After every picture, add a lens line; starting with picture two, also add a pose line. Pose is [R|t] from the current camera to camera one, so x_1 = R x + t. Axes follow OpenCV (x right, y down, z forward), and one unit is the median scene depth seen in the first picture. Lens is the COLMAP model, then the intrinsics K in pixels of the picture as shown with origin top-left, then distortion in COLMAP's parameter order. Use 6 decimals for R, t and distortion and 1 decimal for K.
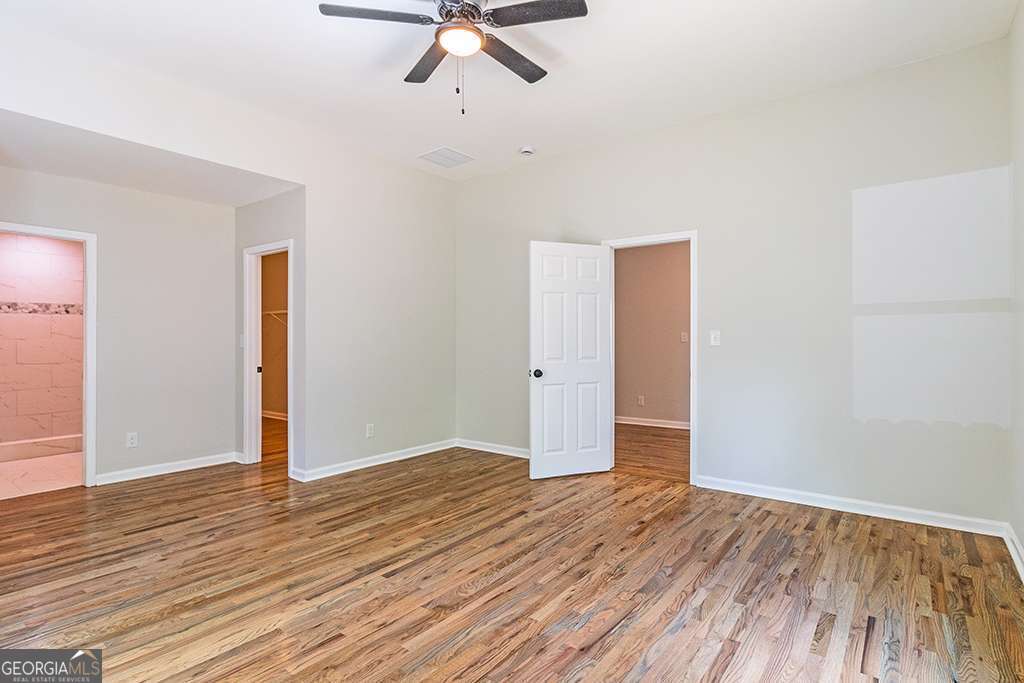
lens RADIAL K [[504.8, 0, 511.7], [0, 504.8, 339.2], [0, 0, 1]] dist [0.011951, -0.002107]
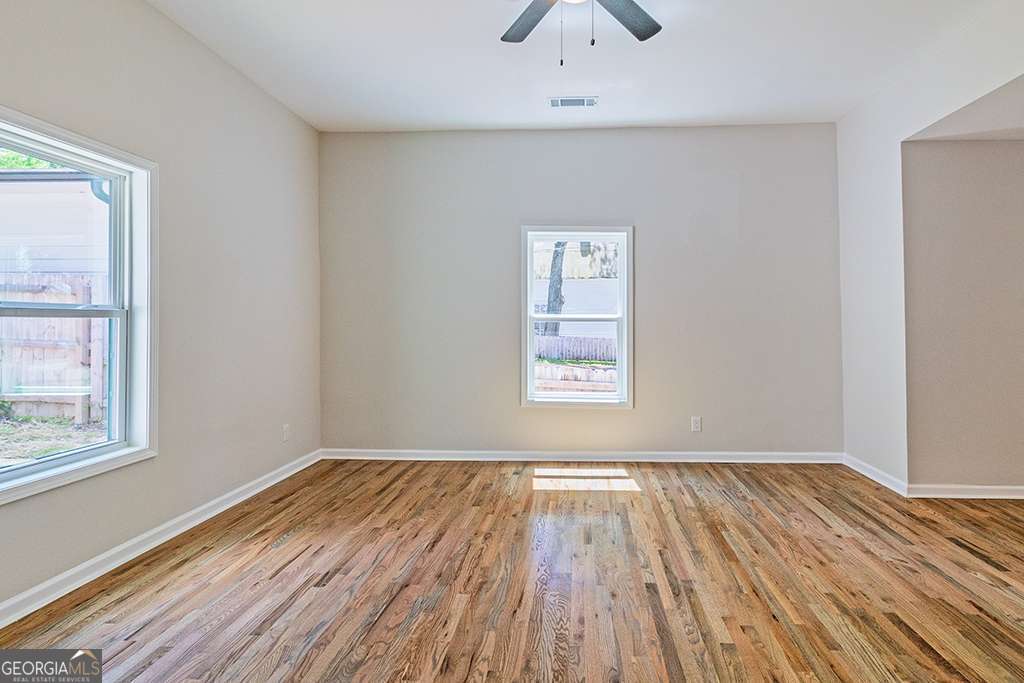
lens RADIAL K [[504.8, 0, 514.1], [0, 504.8, 332.1], [0, 0, 1]] dist [0.011951, -0.002107]
pose [[-0.834767, 0.012270, -0.550467, 0.470058], [-0.000924, 0.999719, 0.023685, 0.008464], [0.550603, 0.020280, -0.834521, 1.742557]]
